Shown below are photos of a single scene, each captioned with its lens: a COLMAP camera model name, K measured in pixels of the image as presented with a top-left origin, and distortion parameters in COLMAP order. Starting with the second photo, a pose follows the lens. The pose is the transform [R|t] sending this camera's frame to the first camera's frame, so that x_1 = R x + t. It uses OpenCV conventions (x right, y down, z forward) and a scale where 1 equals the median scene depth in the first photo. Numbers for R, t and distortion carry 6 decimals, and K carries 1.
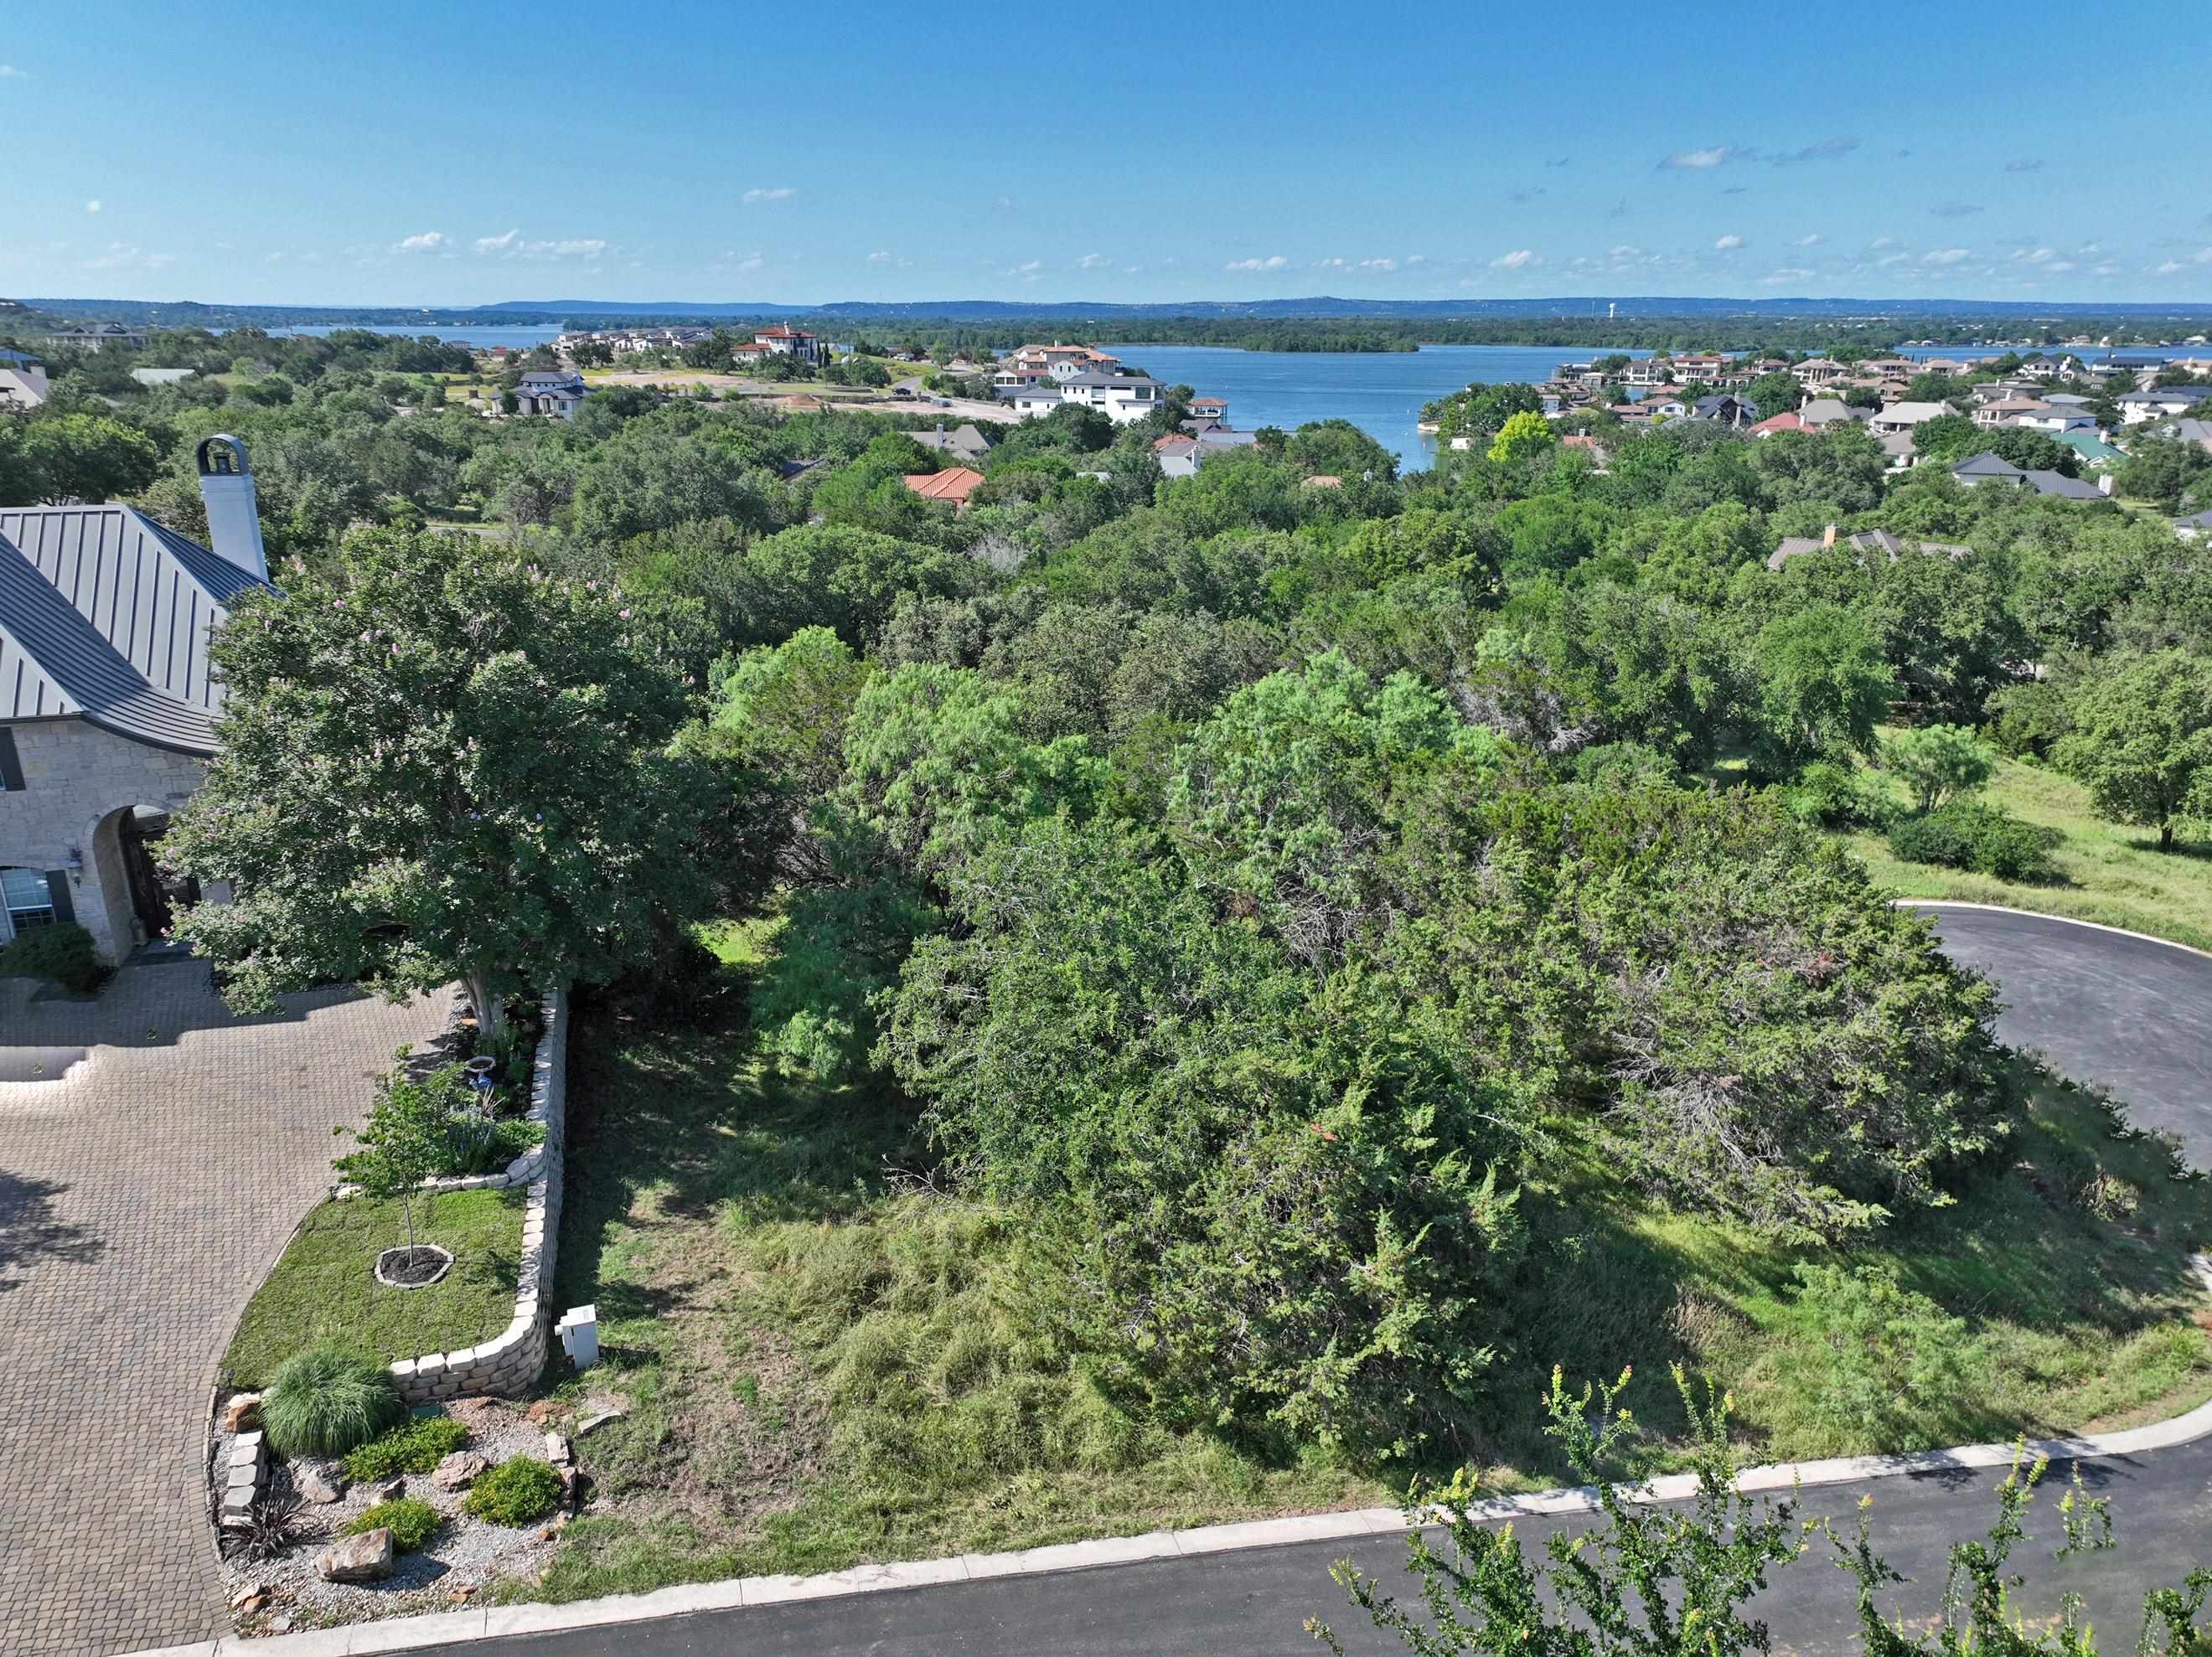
lens RADIAL K [[1561.9, 0, 1104.7], [0, 1561.9, 822.6], [0, 0, 1]] dist [-0.007086, 0.026466]
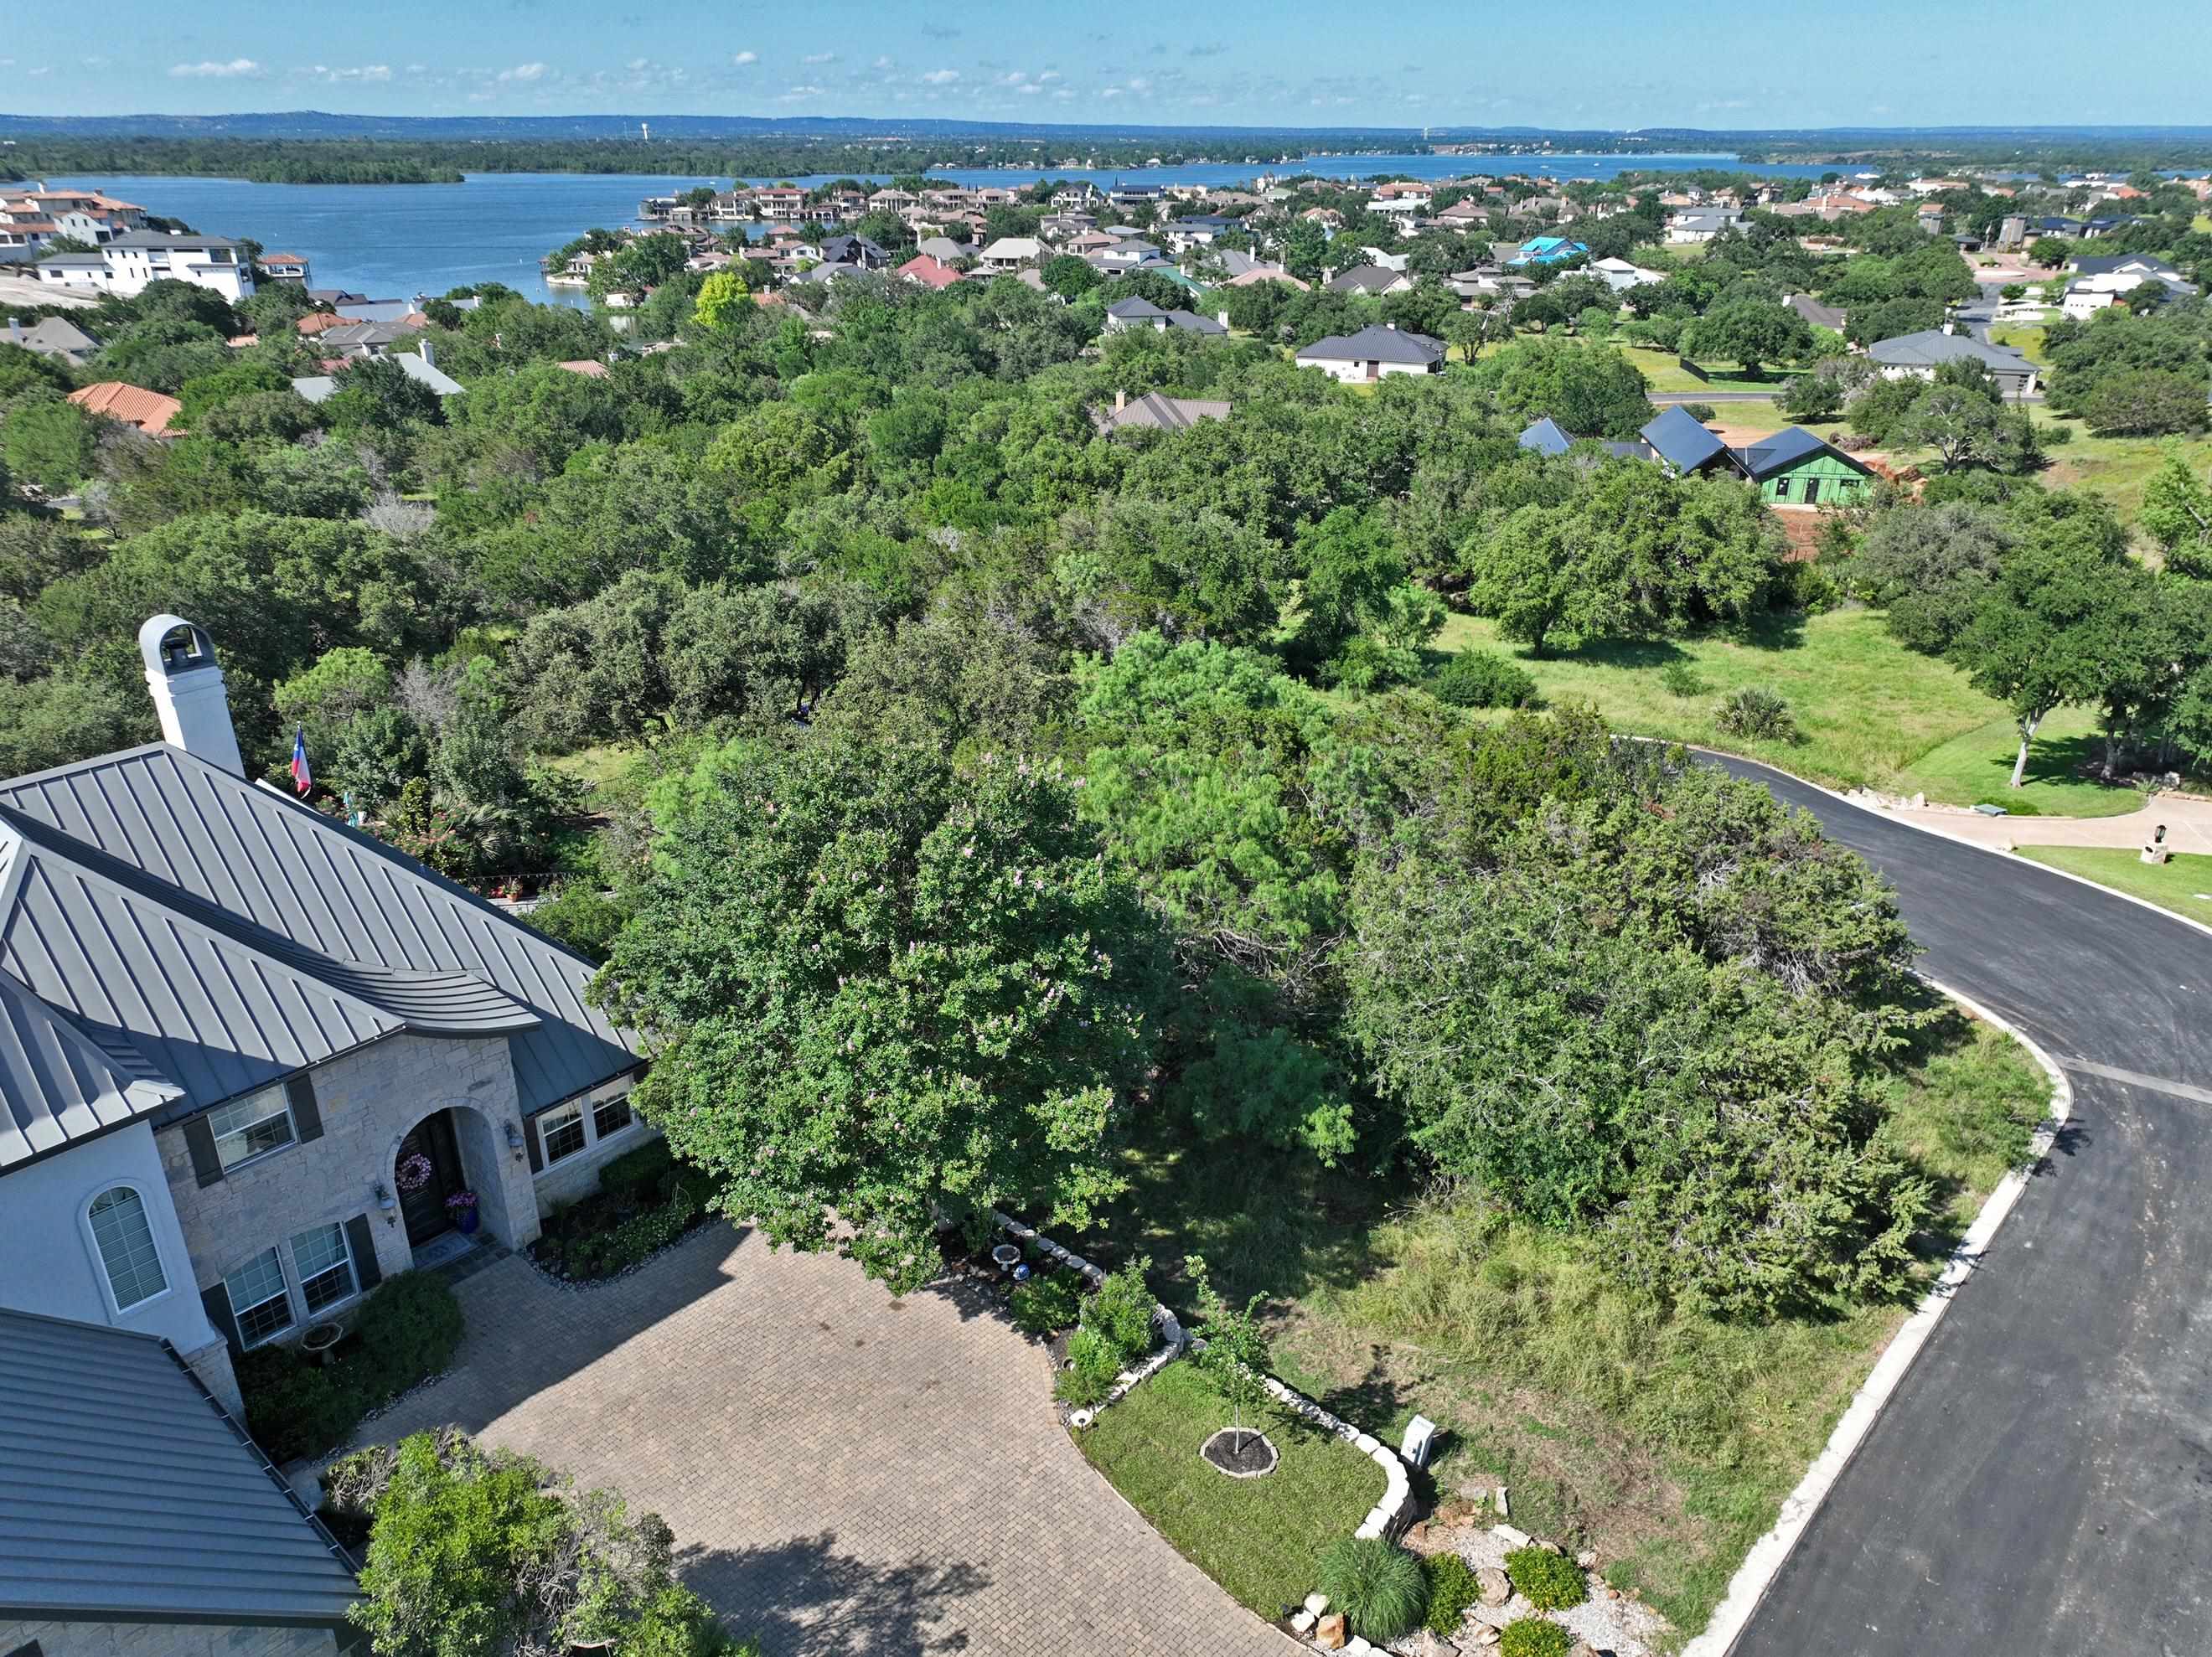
lens RADIAL K [[1561.9, 0, 1104.7], [0, 1561.9, 822.6], [0, 0, 1]] dist [-0.007086, 0.026466]
pose [[0.842974, -0.217948, 0.491827, -0.696676], [0.167004, 0.975106, 0.145870, -0.222997], [-0.511376, -0.040828, 0.858387, 0.112476]]
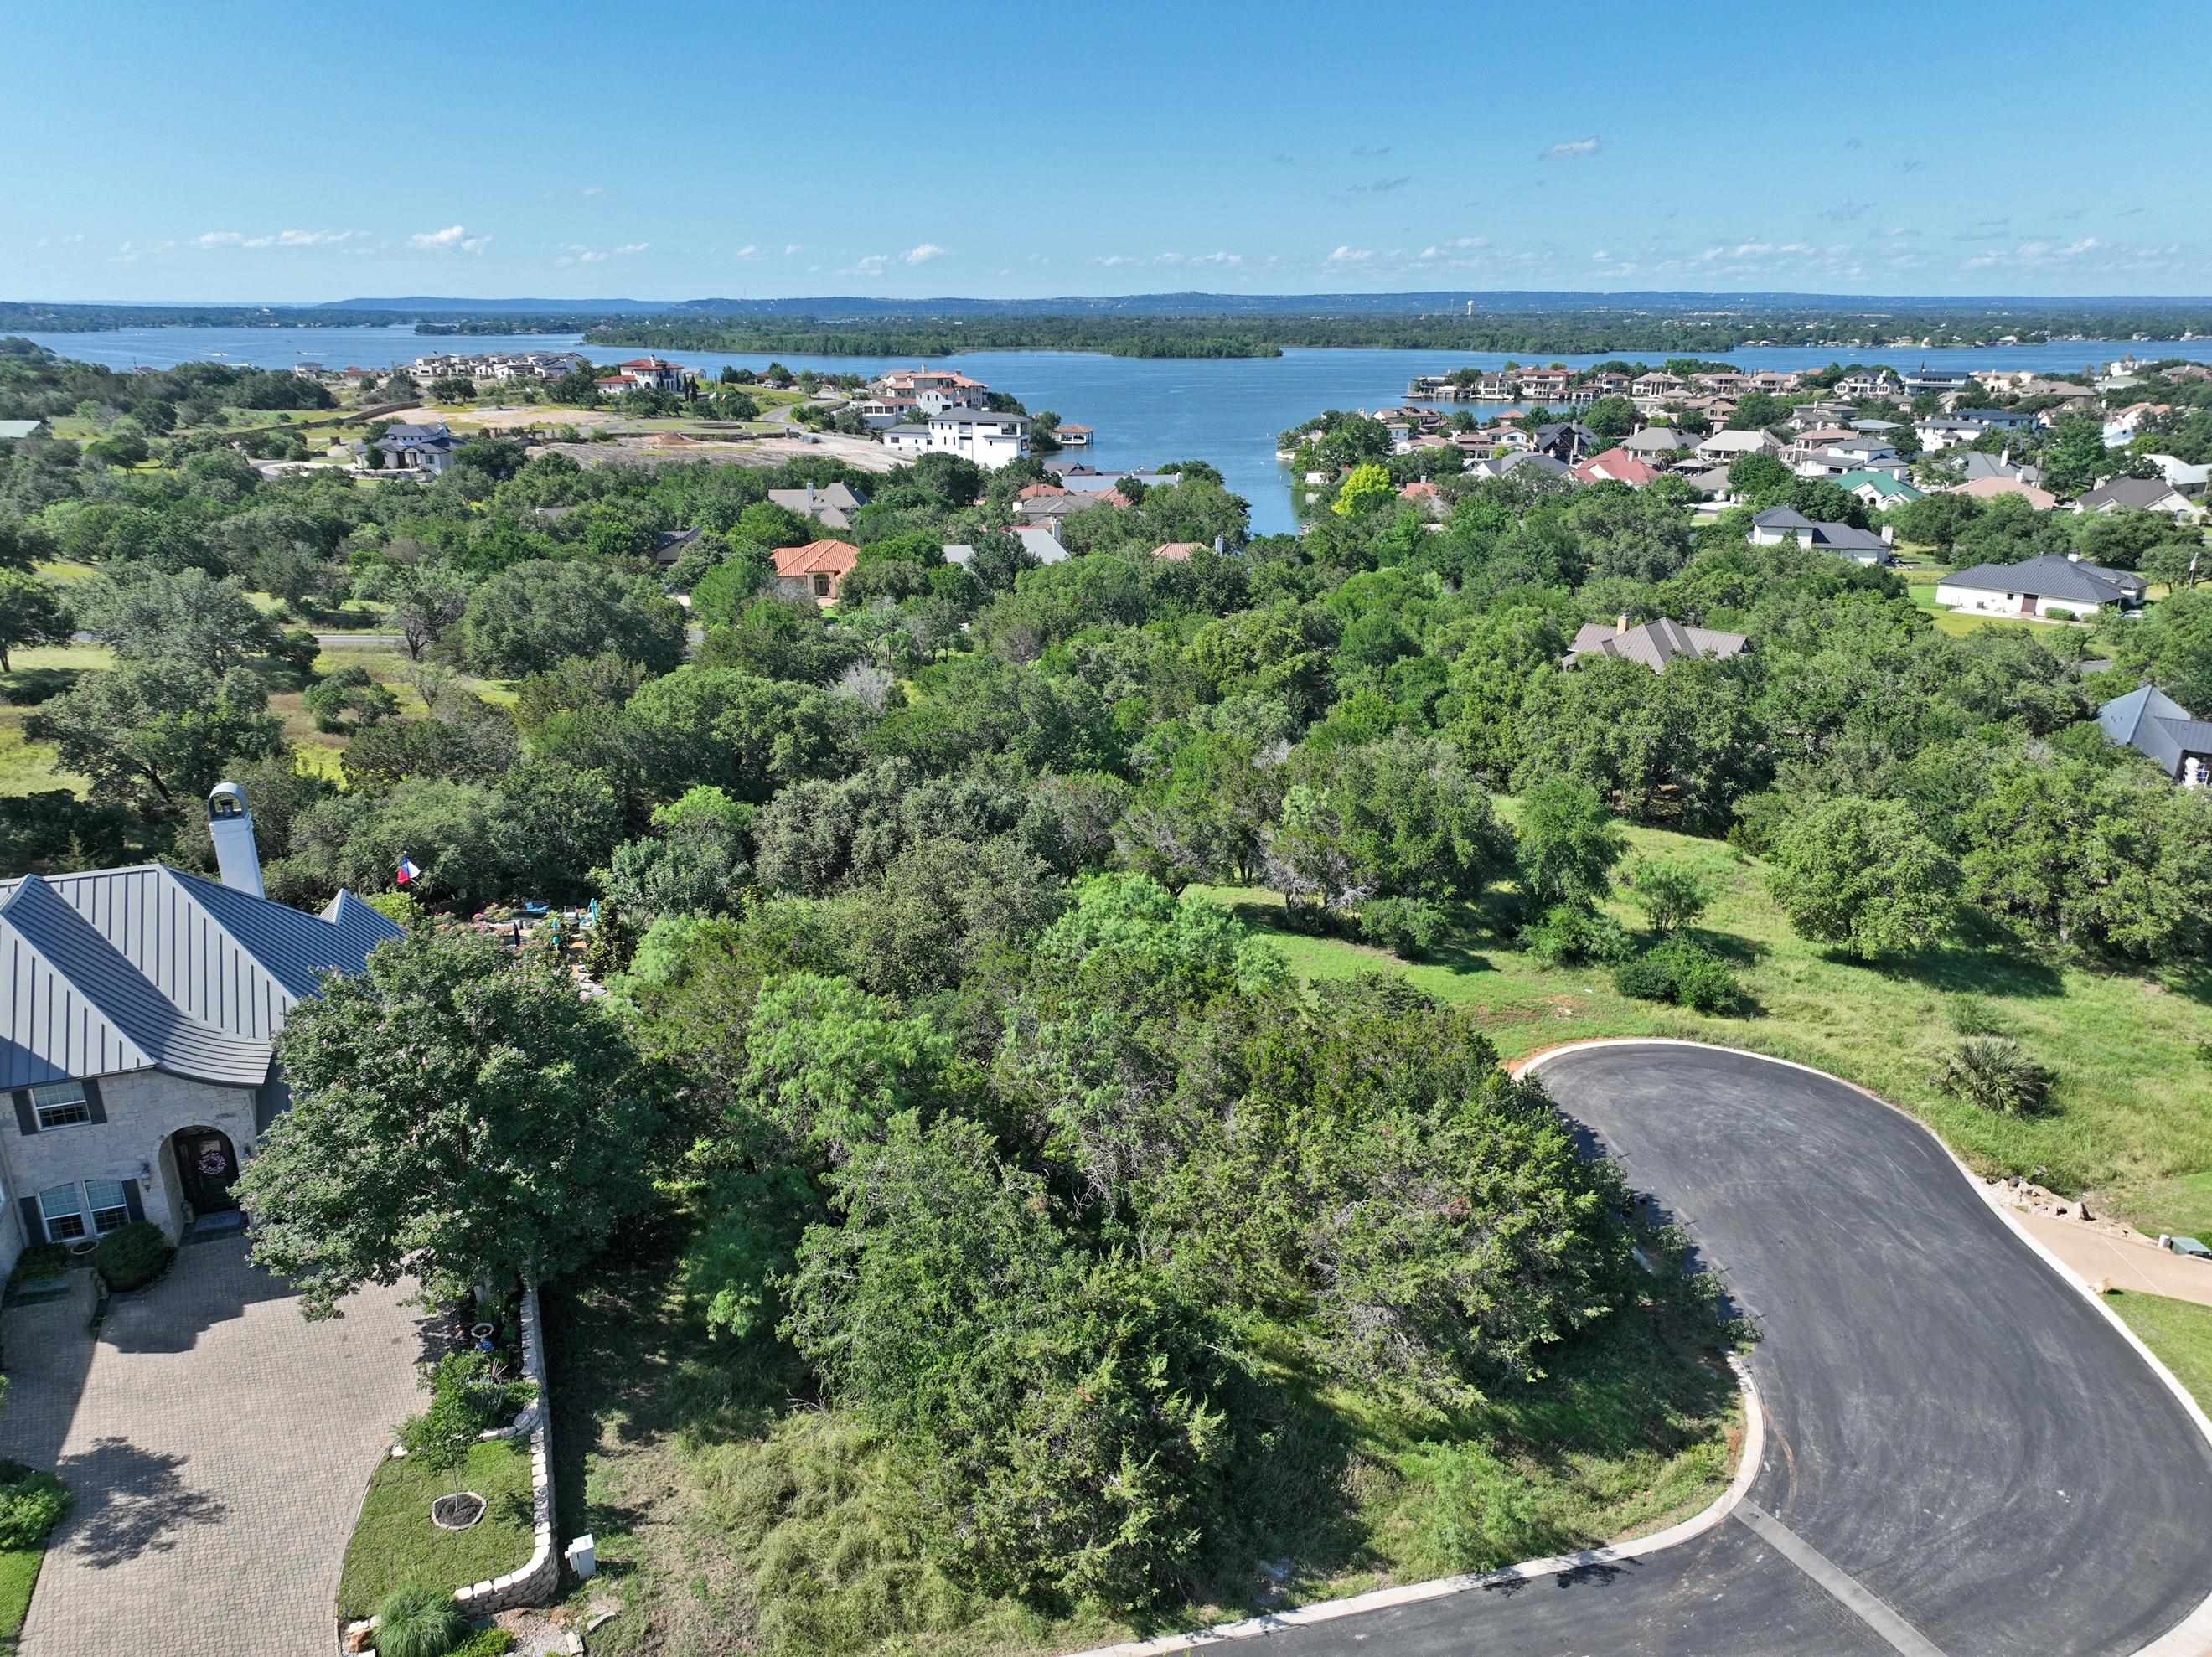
lens RADIAL K [[1561.9, 0, 1104.7], [0, 1561.9, 822.6], [0, 0, 1]] dist [-0.007086, 0.026466]
pose [[0.996813, -0.028601, 0.074473, 0.042964], [0.028328, 0.999588, 0.004725, -0.246361], [-0.074577, -0.002601, 0.997212, -0.344407]]
